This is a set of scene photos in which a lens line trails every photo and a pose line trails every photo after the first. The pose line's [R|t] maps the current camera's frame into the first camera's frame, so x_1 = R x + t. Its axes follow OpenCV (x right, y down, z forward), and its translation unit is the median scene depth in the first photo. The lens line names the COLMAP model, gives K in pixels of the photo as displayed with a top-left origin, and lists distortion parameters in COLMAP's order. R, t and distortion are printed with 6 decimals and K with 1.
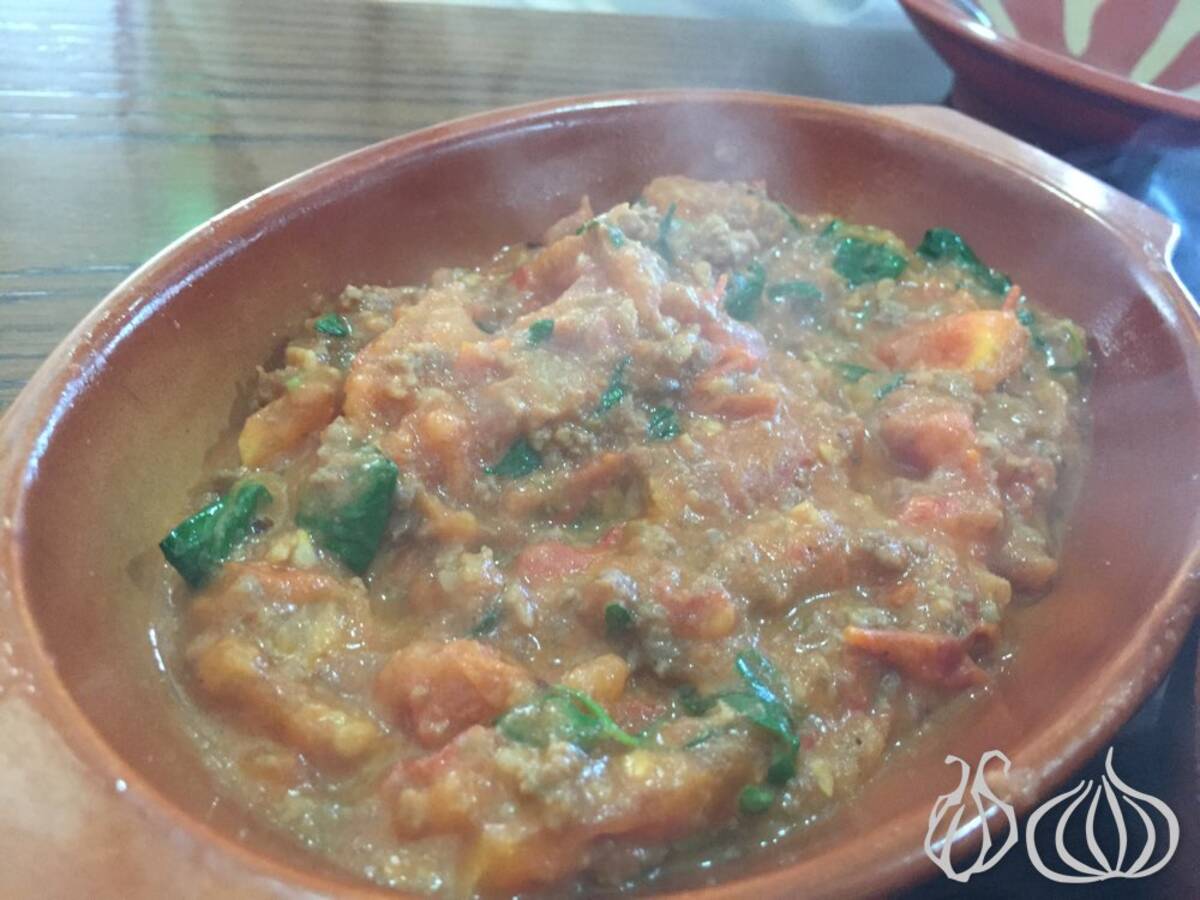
lens RADIAL K [[1049.1, 0, 600.0], [0, 1049.1, 450.0], [0, 0, 1]] dist [0.084870, -0.173240]
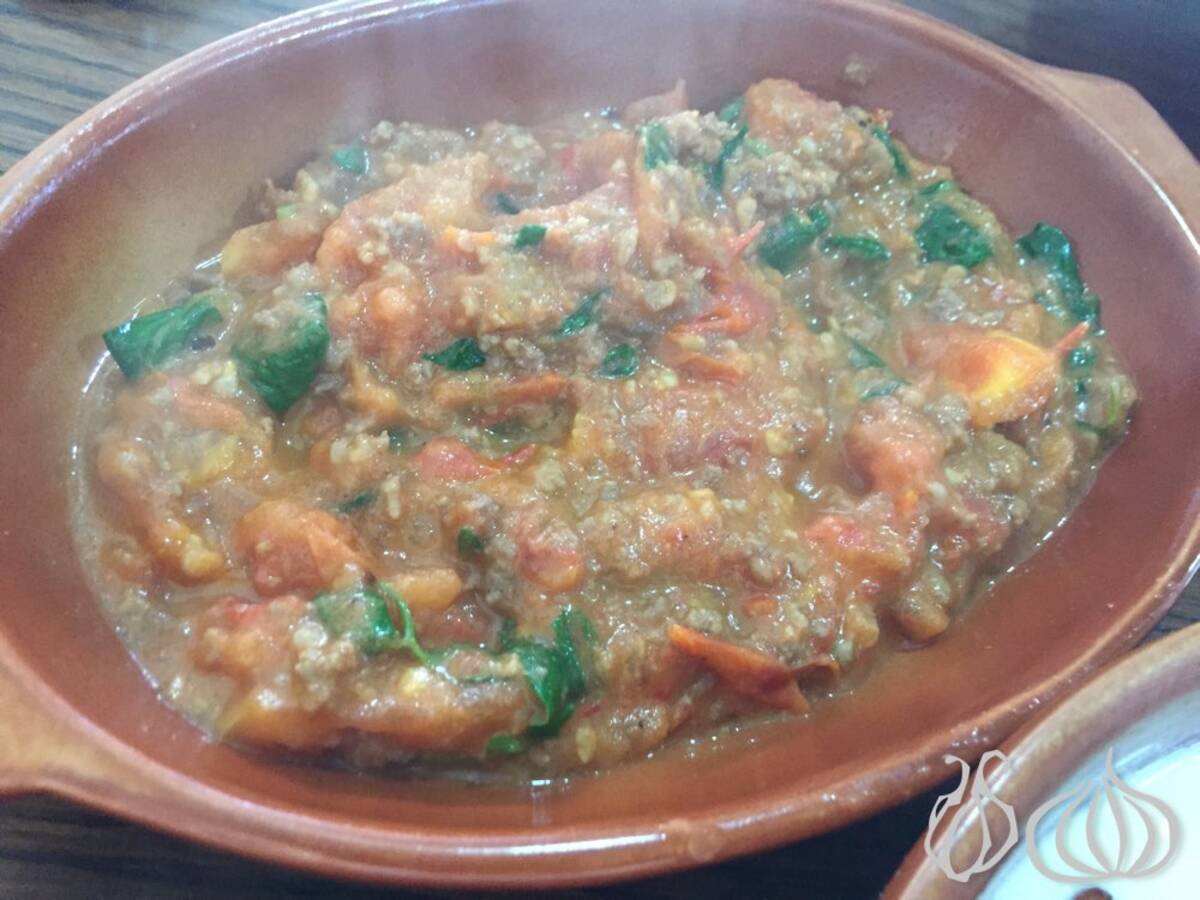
lens RADIAL K [[1049.1, 0, 600.0], [0, 1049.1, 450.0], [0, 0, 1]] dist [0.084870, -0.173240]
pose [[0.928293, 0.350066, -0.125404, 0.212000], [-0.312932, 0.917613, 0.245073, -0.200752], [0.200864, -0.188257, 0.961360, 0.011629]]
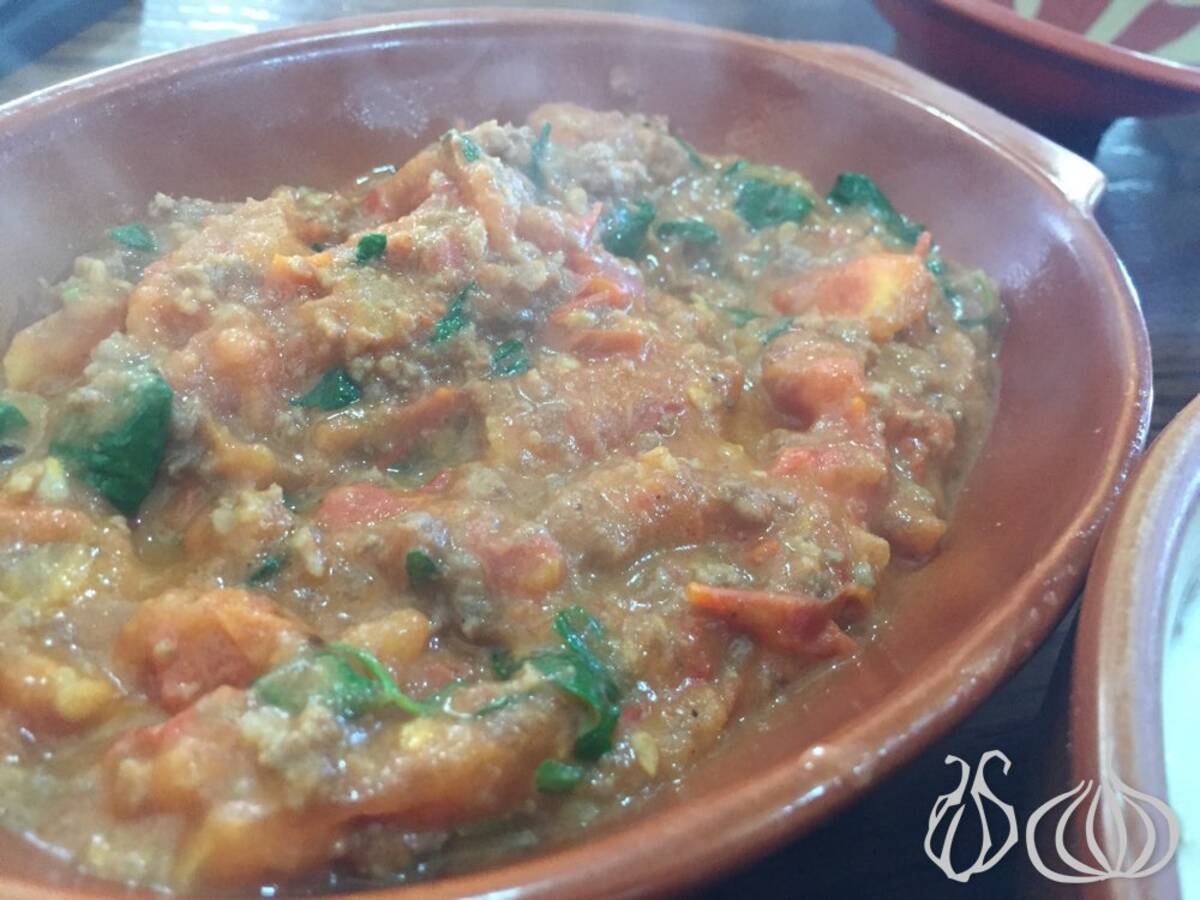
lens RADIAL K [[1049.1, 0, 600.0], [0, 1049.1, 450.0], [0, 0, 1]] dist [0.084870, -0.173240]
pose [[0.999357, 0.022910, 0.027584, 0.120152], [-0.023127, 0.999704, 0.007583, 0.046740], [-0.027402, -0.008216, 0.999591, 0.118145]]
